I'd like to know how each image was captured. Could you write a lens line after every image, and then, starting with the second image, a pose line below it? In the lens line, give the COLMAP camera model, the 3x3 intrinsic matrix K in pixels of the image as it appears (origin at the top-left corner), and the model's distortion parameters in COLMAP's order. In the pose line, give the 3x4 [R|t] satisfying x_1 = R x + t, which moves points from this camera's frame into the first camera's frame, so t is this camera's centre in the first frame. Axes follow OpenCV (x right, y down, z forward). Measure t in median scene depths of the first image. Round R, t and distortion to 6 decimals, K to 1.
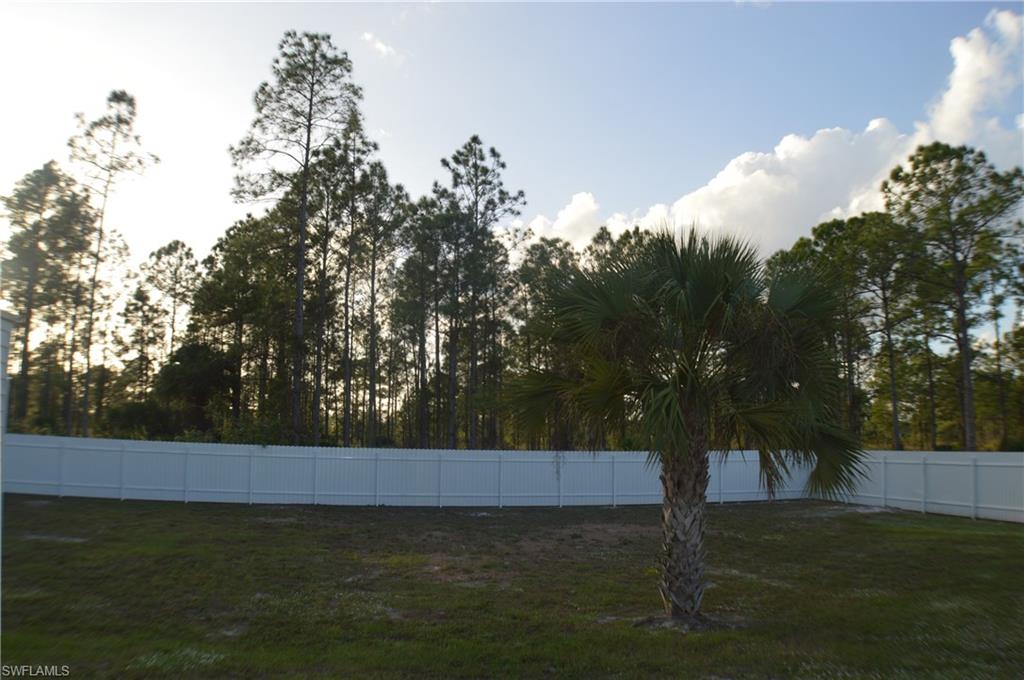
lens RADIAL K [[732.3, 0, 507.5], [0, 732.3, 342.6], [0, 0, 1]] dist [-0.165646, -0.010266]
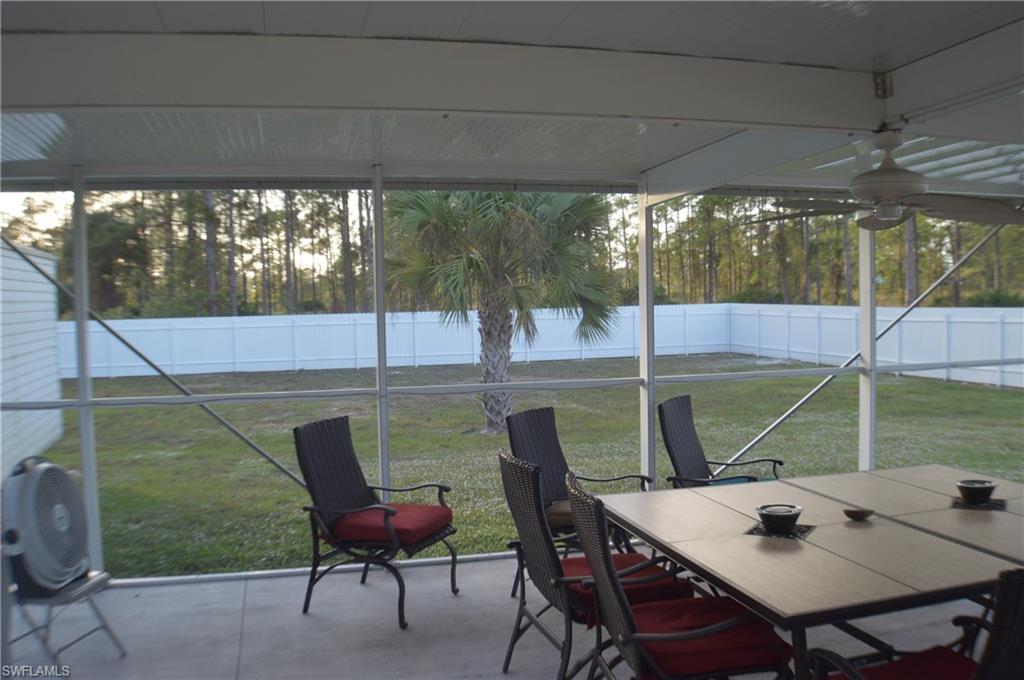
lens RADIAL K [[928.3, 0, 505.3], [0, 928.3, 336.3], [0, 0, 1]] dist [-0.164560, -0.010305]
pose [[0.998889, -0.036782, 0.029469, 0.087210], [0.031058, 0.984004, 0.175416, -0.047584], [-0.035449, -0.174306, 0.984053, -0.322204]]
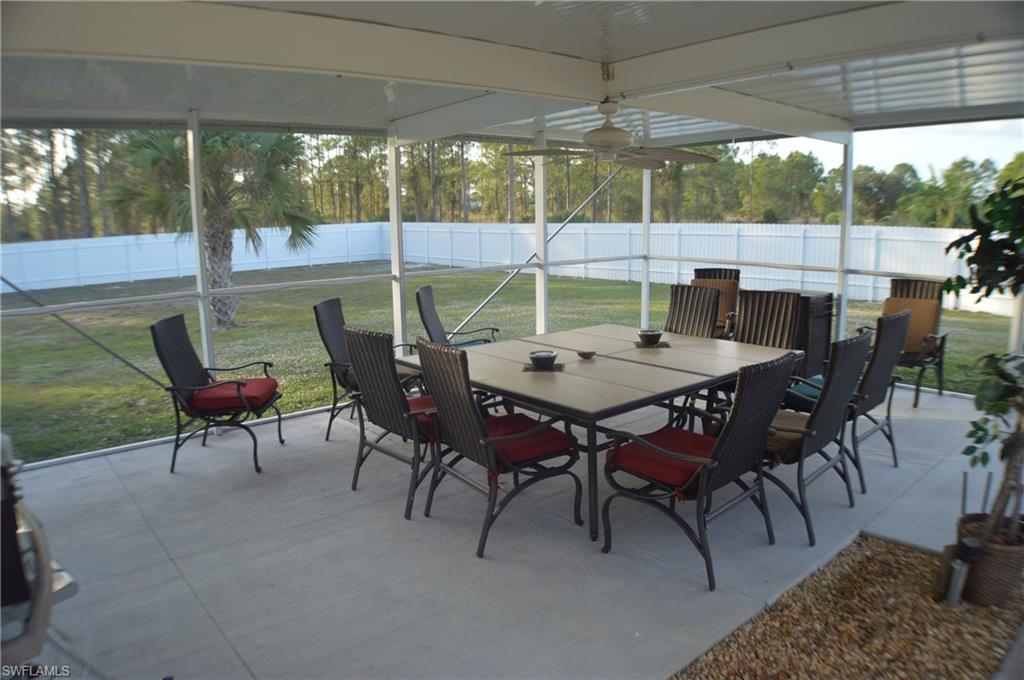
lens RADIAL K [[717.3, 0, 511.7], [0, 717.3, 343.3], [0, 0, 1]] dist [-0.157876, 0.012030]
pose [[0.888469, -0.113835, 0.444595, 0.042192], [-0.029937, 0.952311, 0.303657, -0.048553], [-0.457960, -0.283100, 0.842690, -0.328642]]
